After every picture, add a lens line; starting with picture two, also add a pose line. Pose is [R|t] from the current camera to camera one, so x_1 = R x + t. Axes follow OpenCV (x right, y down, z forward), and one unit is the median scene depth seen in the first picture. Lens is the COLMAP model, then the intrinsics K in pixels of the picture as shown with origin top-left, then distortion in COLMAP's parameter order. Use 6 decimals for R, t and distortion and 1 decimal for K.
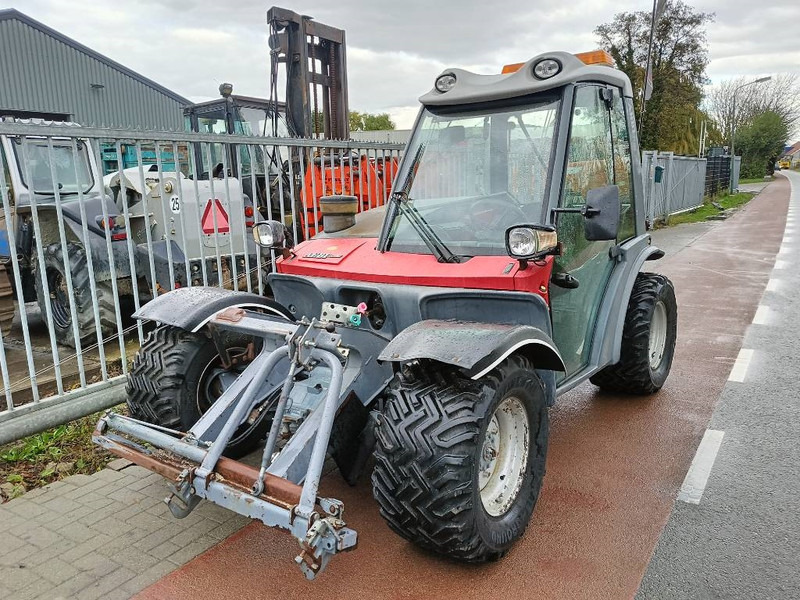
lens RADIAL K [[624.4, 0, 407.6], [0, 624.4, 298.3], [0, 0, 1]] dist [0.062008, -0.082760]
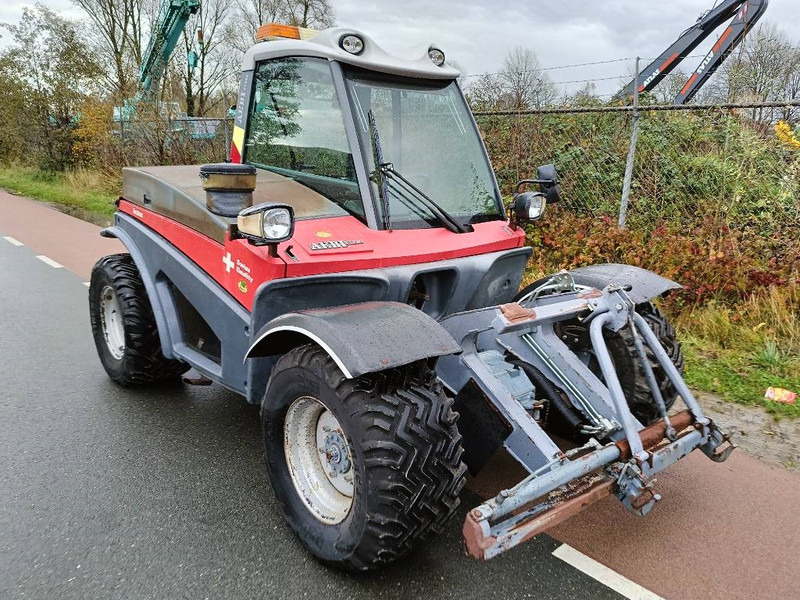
lens RADIAL K [[624.4, 0, 399.4], [0, 624.4, 299.8], [0, 0, 1]] dist [0.062008, -0.082760]
pose [[0.233502, -0.191133, 0.953386, -0.862016], [0.141344, 0.976748, 0.161199, -0.113799], [-0.962028, 0.097115, 0.255088, 0.723678]]
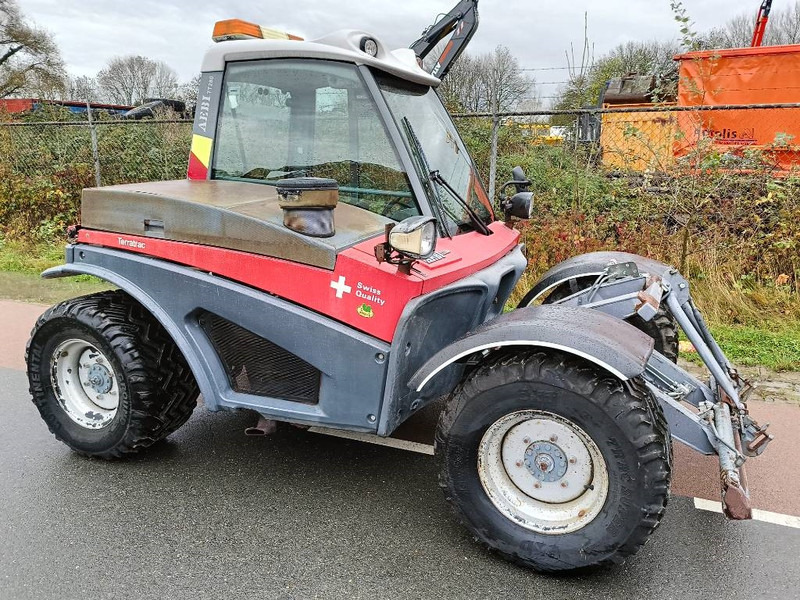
lens RADIAL K [[624.4, 0, 407.2], [0, 624.4, 297.9], [0, 0, 1]] dist [0.062008, -0.082760]
pose [[-0.206902, -0.184679, 0.960773, -0.848297], [0.183412, 0.957290, 0.223507, -0.191143], [-0.961016, 0.222461, -0.164193, 1.151626]]
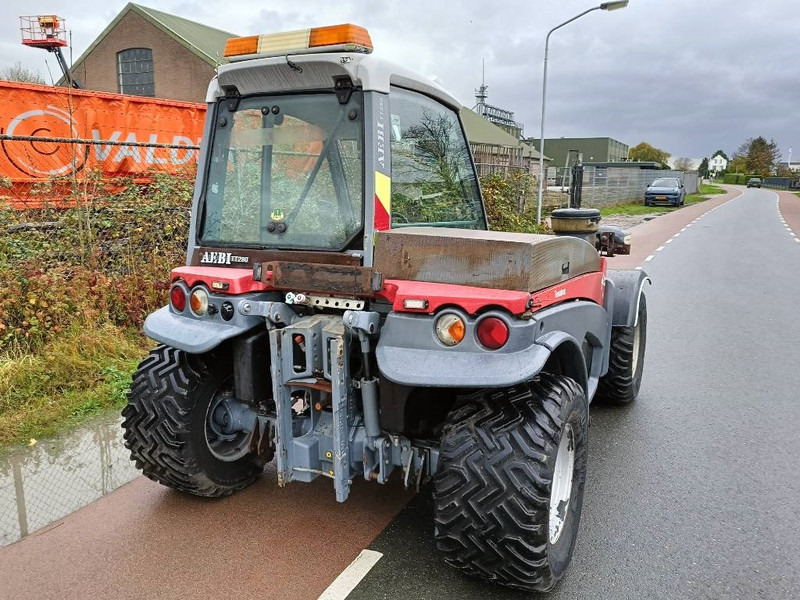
lens RADIAL K [[624.4, 0, 395.9], [0, 624.4, 305.9], [0, 0, 1]] dist [0.062008, -0.082760]
pose [[-0.989475, 0.069630, -0.126850, 0.253622], [0.017094, 0.926724, 0.375353, -0.398274], [0.143690, 0.369234, -0.918161, 1.960658]]
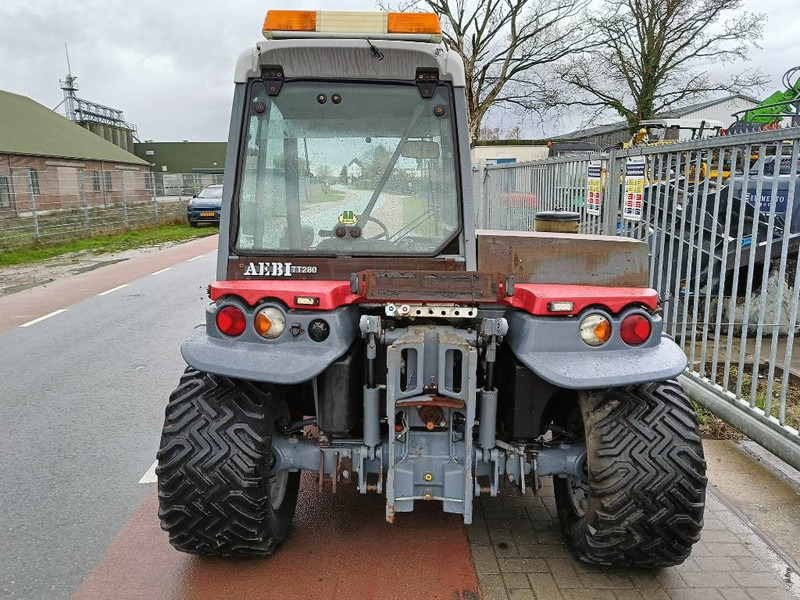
lens RADIAL K [[624.4, 0, 400.0], [0, 624.4, 303.5], [0, 0, 1]] dist [0.062008, -0.082760]
pose [[-0.828033, 0.129013, -0.545634, 0.629229], [-0.086975, 0.931830, 0.352318, -0.372913], [0.553892, 0.339188, -0.760365, 1.770852]]
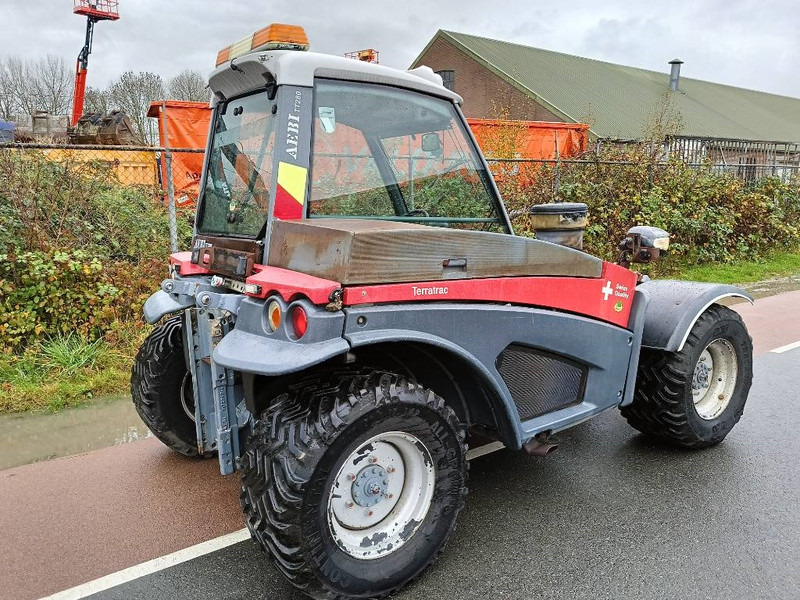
lens RADIAL K [[624.4, 0, 402.0], [0, 624.4, 301.5], [0, 0, 1]] dist [0.062008, -0.082760]
pose [[-0.945382, -0.004486, 0.325934, -0.198991], [0.107100, 0.940118, 0.323585, -0.342807], [-0.307868, 0.340819, -0.888290, 1.913414]]
